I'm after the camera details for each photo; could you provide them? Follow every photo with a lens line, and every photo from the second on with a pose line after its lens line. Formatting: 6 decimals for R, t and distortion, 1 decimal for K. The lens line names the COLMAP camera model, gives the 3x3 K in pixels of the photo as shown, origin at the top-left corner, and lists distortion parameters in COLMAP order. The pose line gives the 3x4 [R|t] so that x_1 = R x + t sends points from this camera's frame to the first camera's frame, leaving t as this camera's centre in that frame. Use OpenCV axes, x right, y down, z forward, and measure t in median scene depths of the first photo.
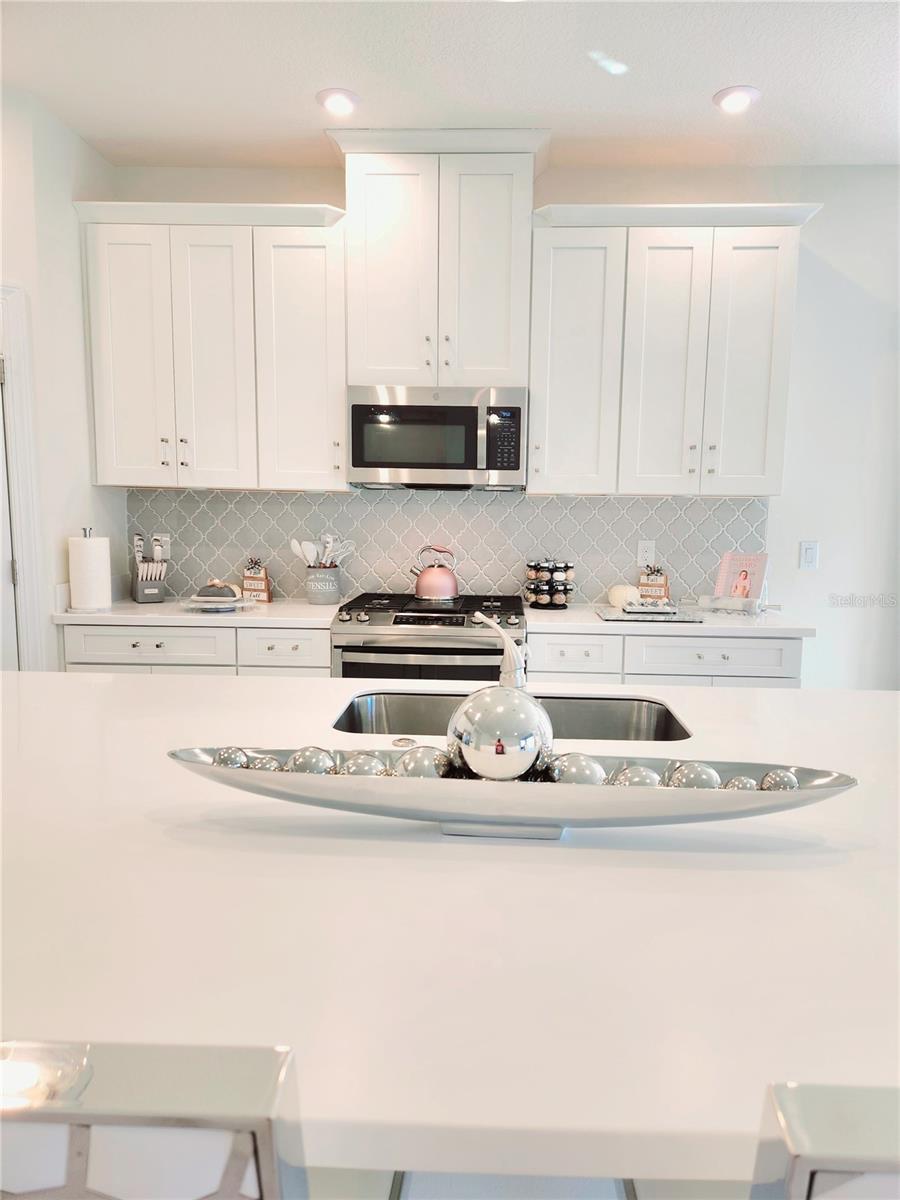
lens RADIAL K [[798.9, 0, 474.4], [0, 798.9, 602.9], [0, 0, 1]] dist [0.091111, -0.086446]
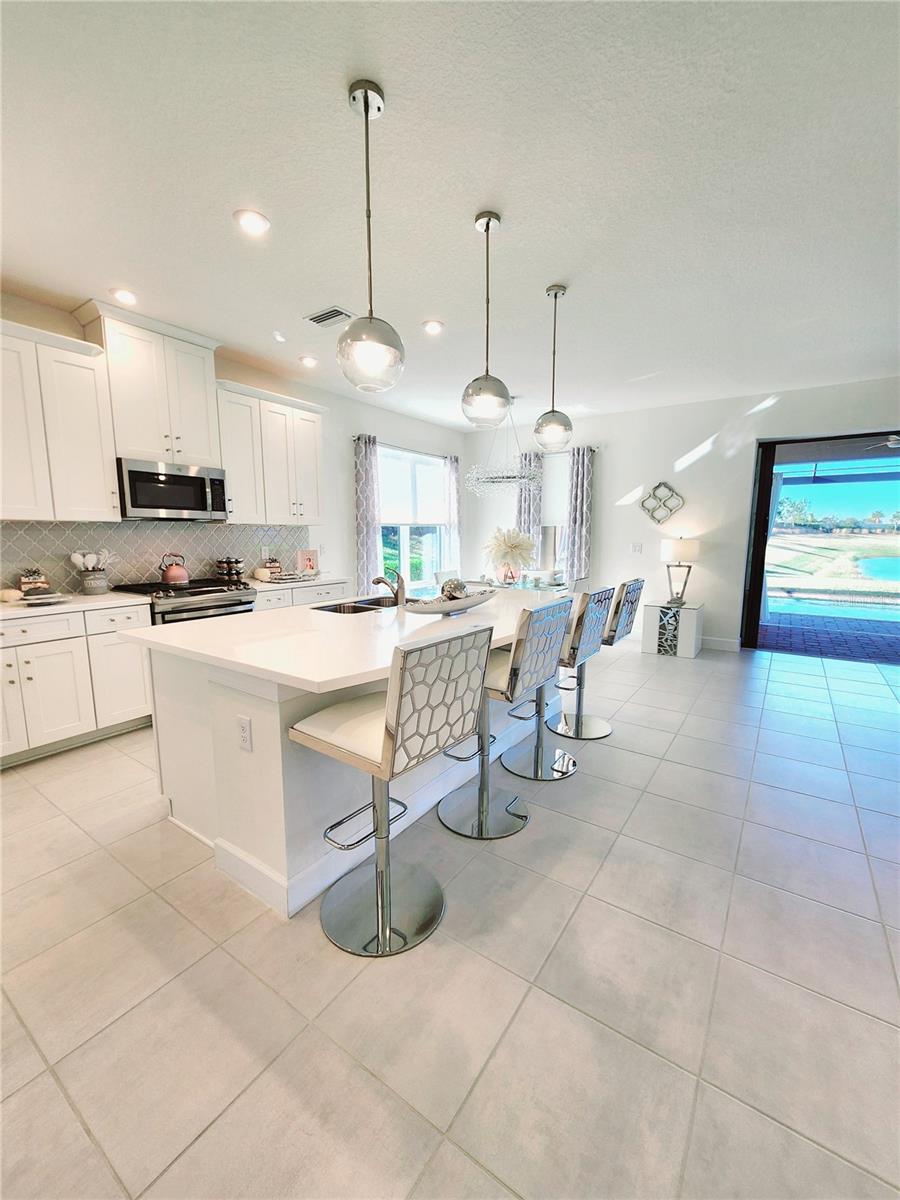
lens RADIAL K [[489.4, 0, 453.0], [0, 489.4, 605.4], [0, 0, 1]] dist [0.003465, -0.000050]
pose [[0.538441, -0.136178, 0.831587, -0.667902], [0.103527, 0.990070, 0.095098, 0.003905], [-0.836279, 0.034887, 0.547193, -0.108078]]
